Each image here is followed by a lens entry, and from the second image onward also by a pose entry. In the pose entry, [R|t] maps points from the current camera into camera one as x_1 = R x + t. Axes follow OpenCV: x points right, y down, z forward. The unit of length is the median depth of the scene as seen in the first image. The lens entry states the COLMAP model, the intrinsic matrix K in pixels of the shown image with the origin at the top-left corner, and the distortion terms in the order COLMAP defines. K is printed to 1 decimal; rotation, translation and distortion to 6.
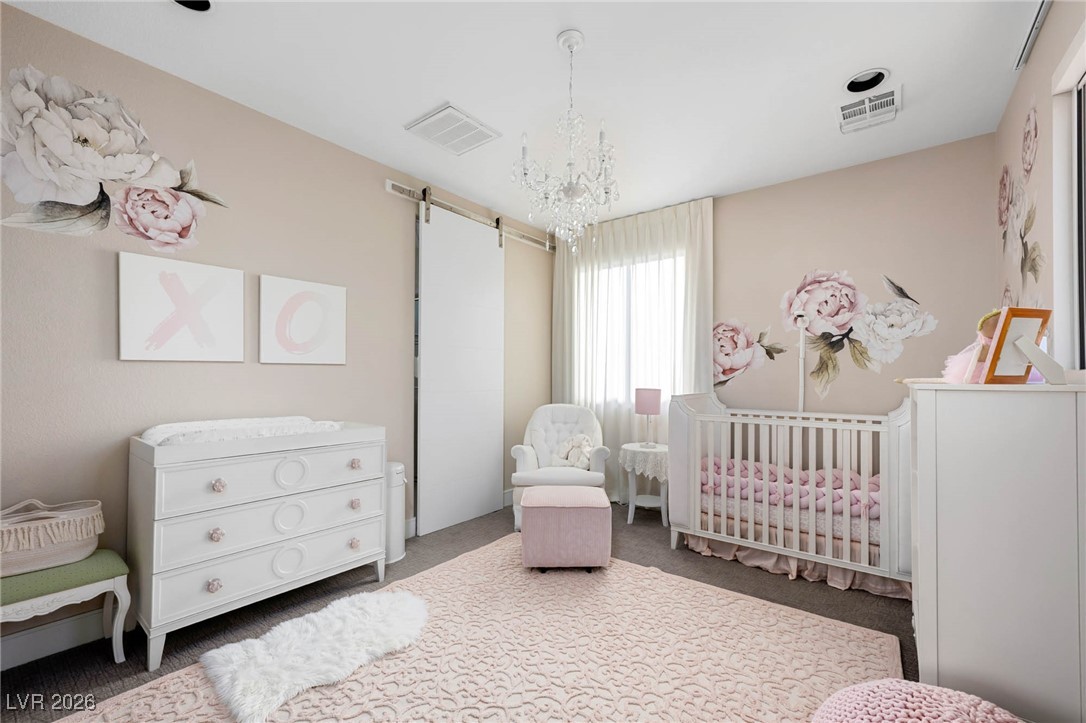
lens RADIAL K [[458.7, 0, 543.0], [0, 458.7, 361.5], [0, 0, 1]] dist [0.000230, -0.000022]
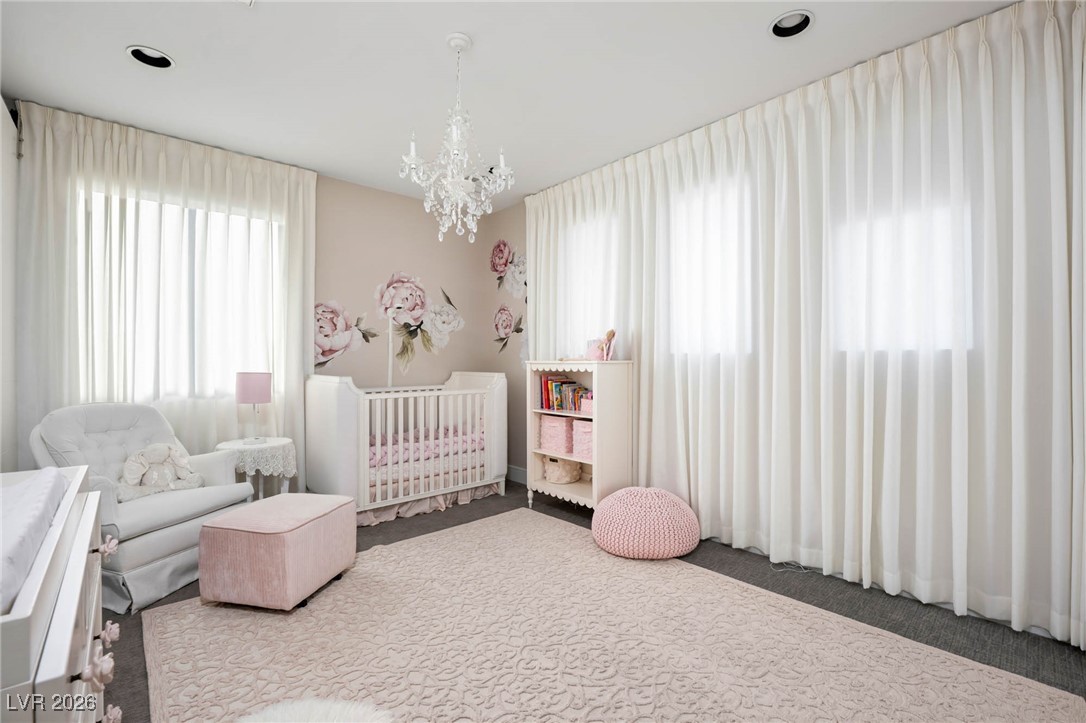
lens RADIAL K [[466.8, 0, 543.0], [0, 466.8, 361.5], [0, 0, 1]] dist [-0.000623, -0.000103]
pose [[0.187323, -0.009592, 0.982252, -0.584243], [-0.031883, 0.999366, 0.015839, 0.011212], [-0.981781, -0.034284, 0.186898, 0.385992]]
